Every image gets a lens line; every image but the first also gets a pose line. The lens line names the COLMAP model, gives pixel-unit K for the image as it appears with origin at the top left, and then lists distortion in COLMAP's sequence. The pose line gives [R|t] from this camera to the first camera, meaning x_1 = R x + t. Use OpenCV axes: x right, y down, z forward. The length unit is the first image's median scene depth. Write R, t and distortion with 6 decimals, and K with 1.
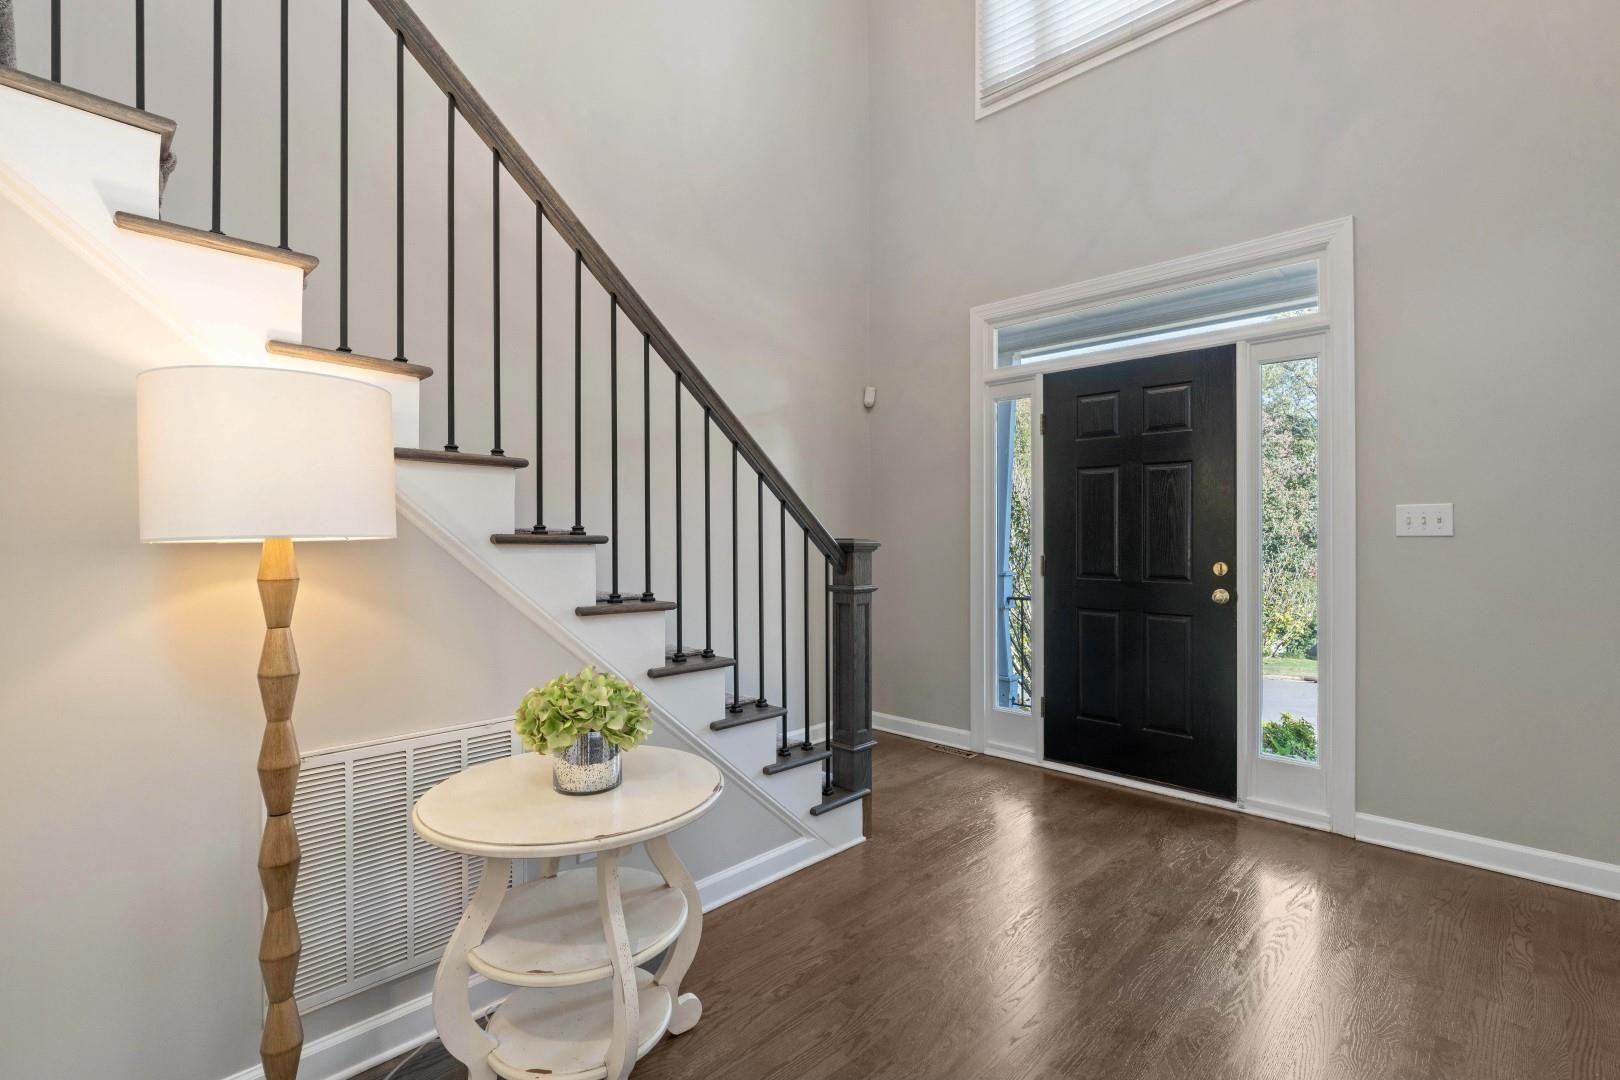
lens RADIAL K [[732.5, 0, 810.0], [0, 732.5, 540.0], [0, 0, 1]] dist [-0.002036, -0.000156]
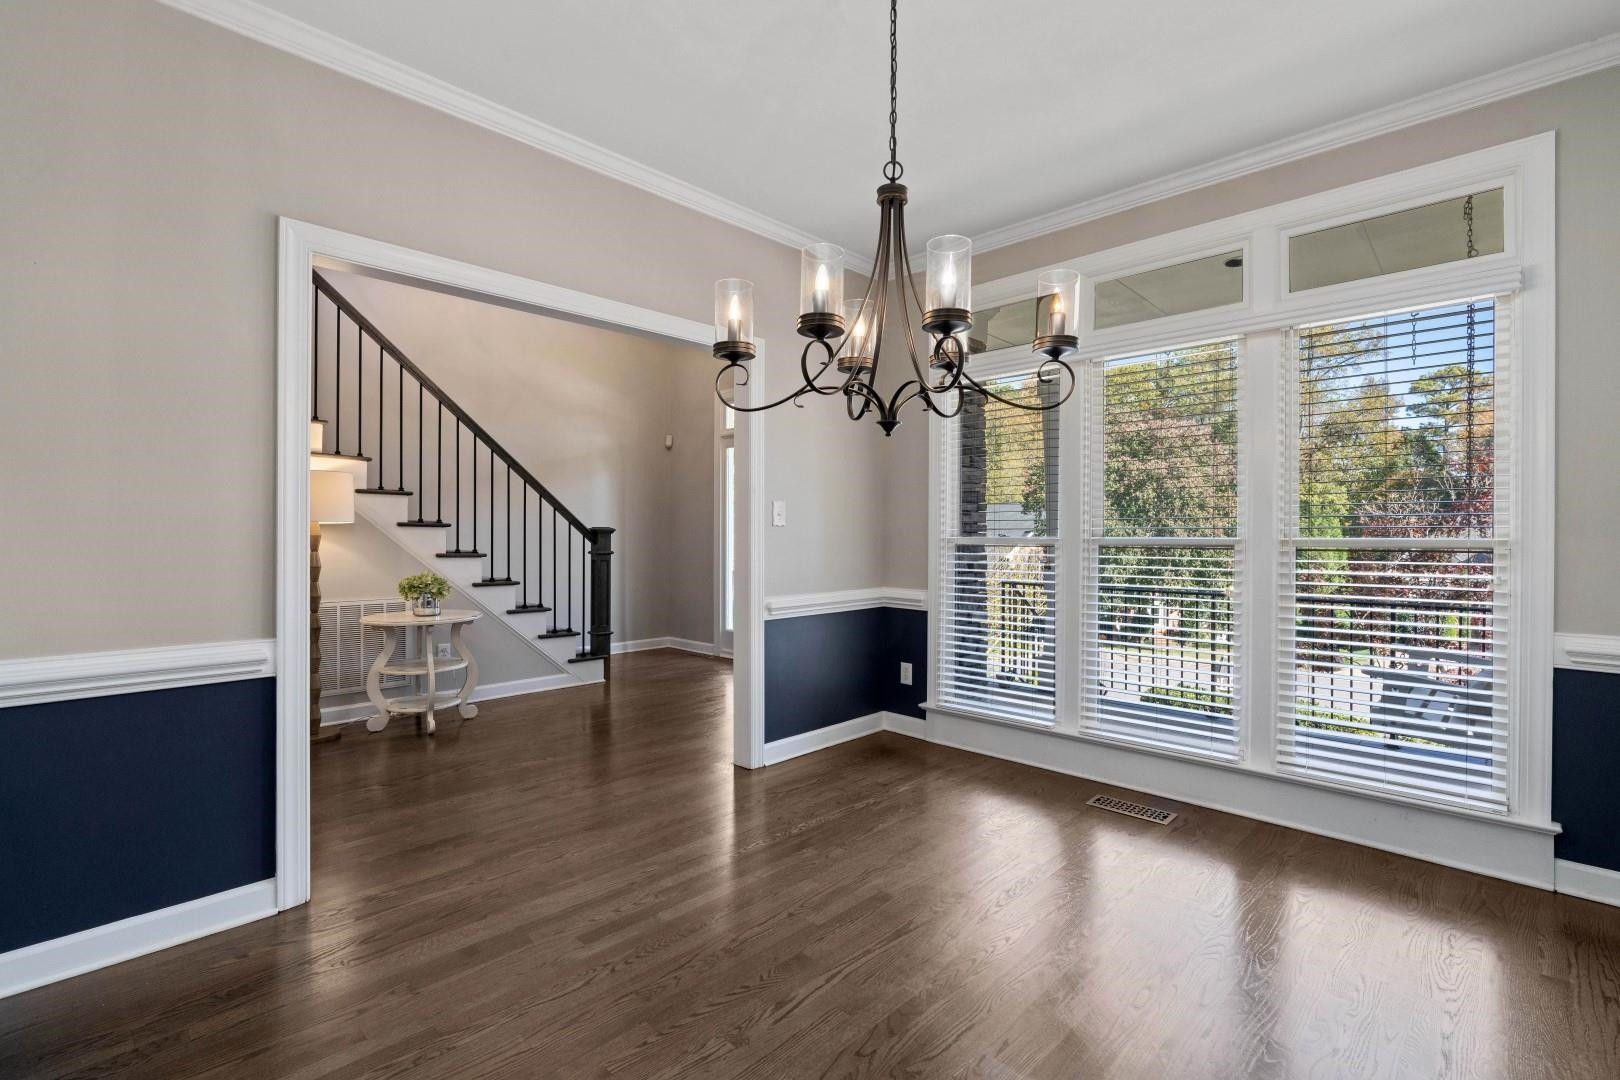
lens RADIAL K [[732.6, 0, 811.9], [0, 732.6, 533.2], [0, 0, 1]] dist [-0.003958, -0.000166]
pose [[0.999957, 0.004337, -0.008161, 0.961320], [-0.004400, 0.999960, -0.007726, 0.040944], [0.008127, 0.007762, 0.999937, -1.424772]]
